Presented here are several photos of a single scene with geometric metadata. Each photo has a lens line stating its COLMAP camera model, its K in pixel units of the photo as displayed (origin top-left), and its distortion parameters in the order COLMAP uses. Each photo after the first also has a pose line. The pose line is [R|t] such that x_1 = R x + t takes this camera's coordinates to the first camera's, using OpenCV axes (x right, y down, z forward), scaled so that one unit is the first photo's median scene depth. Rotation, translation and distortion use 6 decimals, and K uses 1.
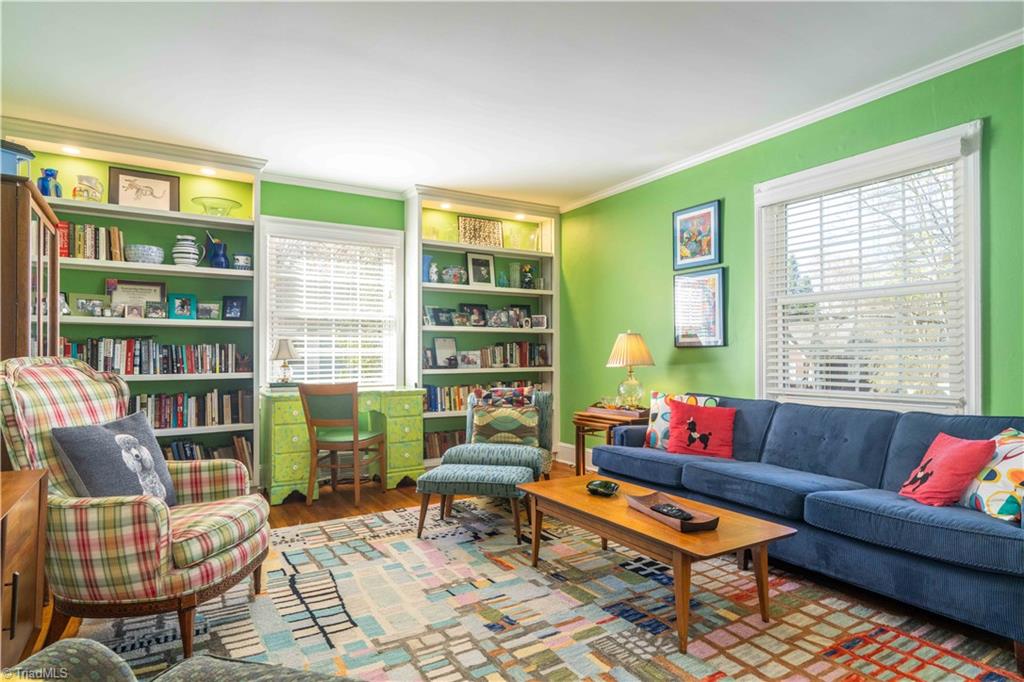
lens RADIAL K [[531.5, 0, 491.1], [0, 531.5, 353.7], [0, 0, 1]] dist [-0.001265, 0.000005]
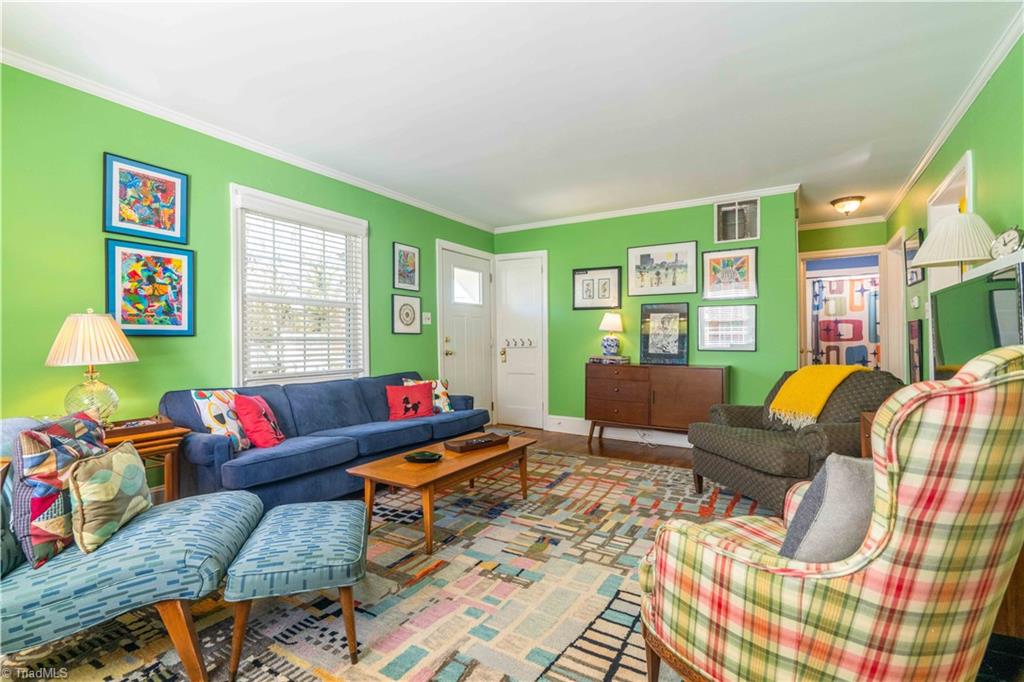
lens RADIAL K [[473.5, 0, 512.0], [0, 473.5, 341.0], [0, 0, 1]] dist [-0.014514, -0.000243]
pose [[-0.469429, 0.007019, 0.882942, -0.850190], [0.000982, 0.999972, -0.007427, 0.002099], [-0.882970, -0.002619, -0.469423, 1.385784]]
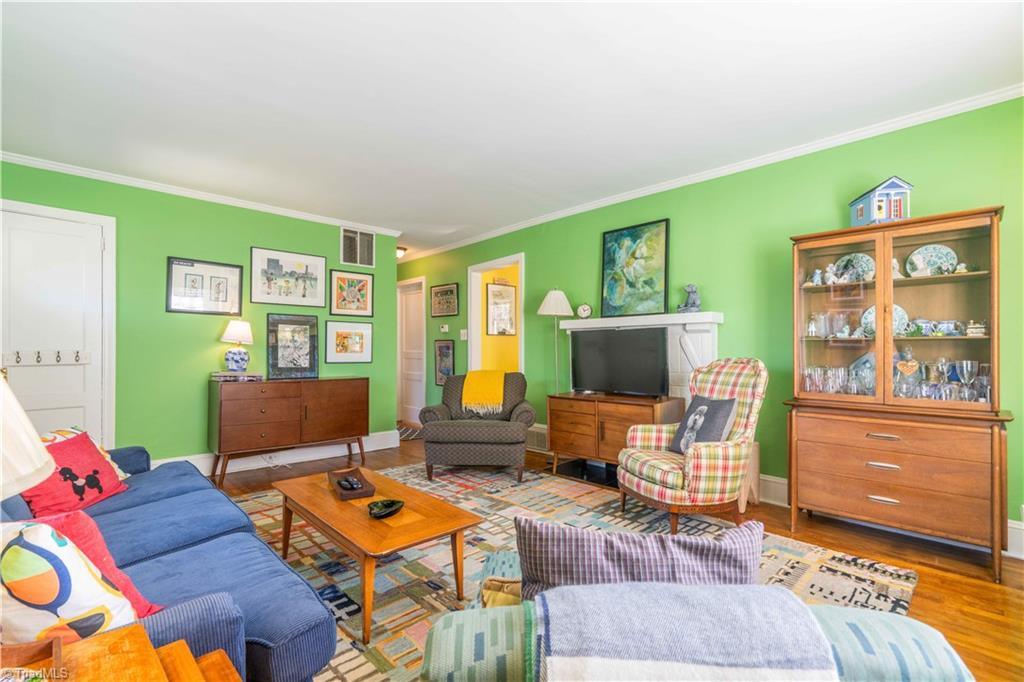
lens RADIAL K [[477.6, 0, 512.0], [0, 477.6, 346.4], [0, 0, 1]] dist [-0.015312, -0.000176]
pose [[-0.968004, 0.000054, -0.250933, 0.215437], [0.002238, 0.999962, -0.008418, -0.023895], [0.250923, -0.008710, -0.967968, 1.950241]]
